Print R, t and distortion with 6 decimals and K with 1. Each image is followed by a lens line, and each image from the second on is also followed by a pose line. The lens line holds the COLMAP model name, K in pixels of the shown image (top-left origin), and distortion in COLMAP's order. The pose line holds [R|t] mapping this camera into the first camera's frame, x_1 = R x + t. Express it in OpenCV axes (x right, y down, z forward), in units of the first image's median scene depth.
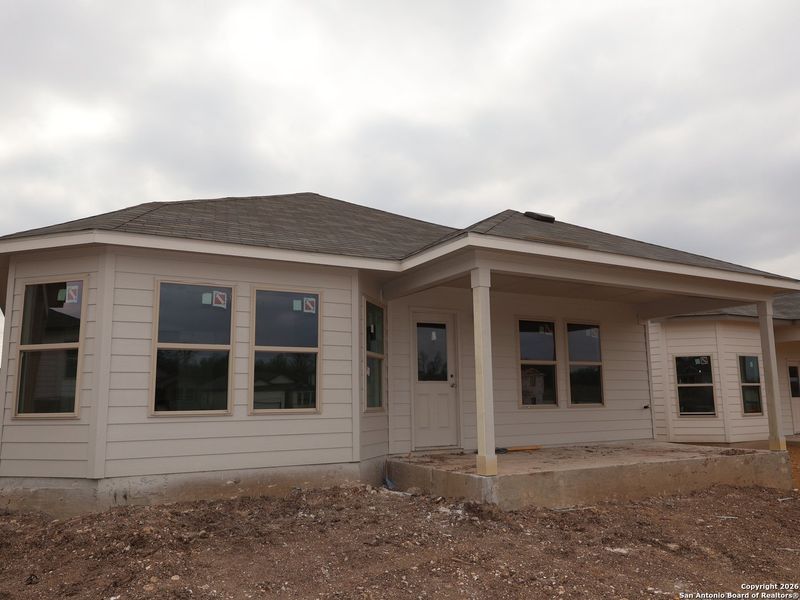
lens RADIAL K [[701.8, 0, 400.0], [0, 701.8, 300.0], [0, 0, 1]] dist [0.002164, 0.001361]
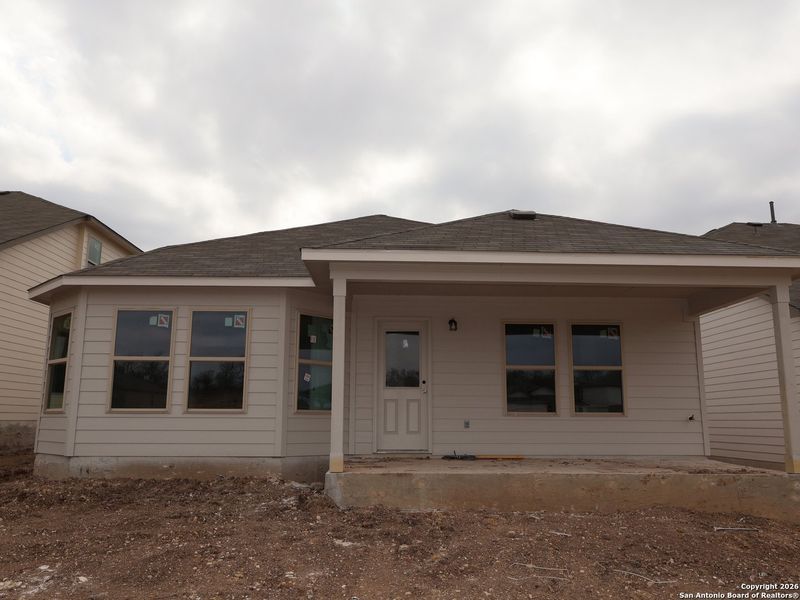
lens RADIAL K [[701.8, 0, 400.0], [0, 701.8, 300.0], [0, 0, 1]] dist [0.002164, 0.001361]
pose [[0.853347, -0.073829, -0.516090, 0.716865], [0.057373, 0.997208, -0.047790, 0.043971], [0.518178, 0.011172, 0.855200, 0.131987]]
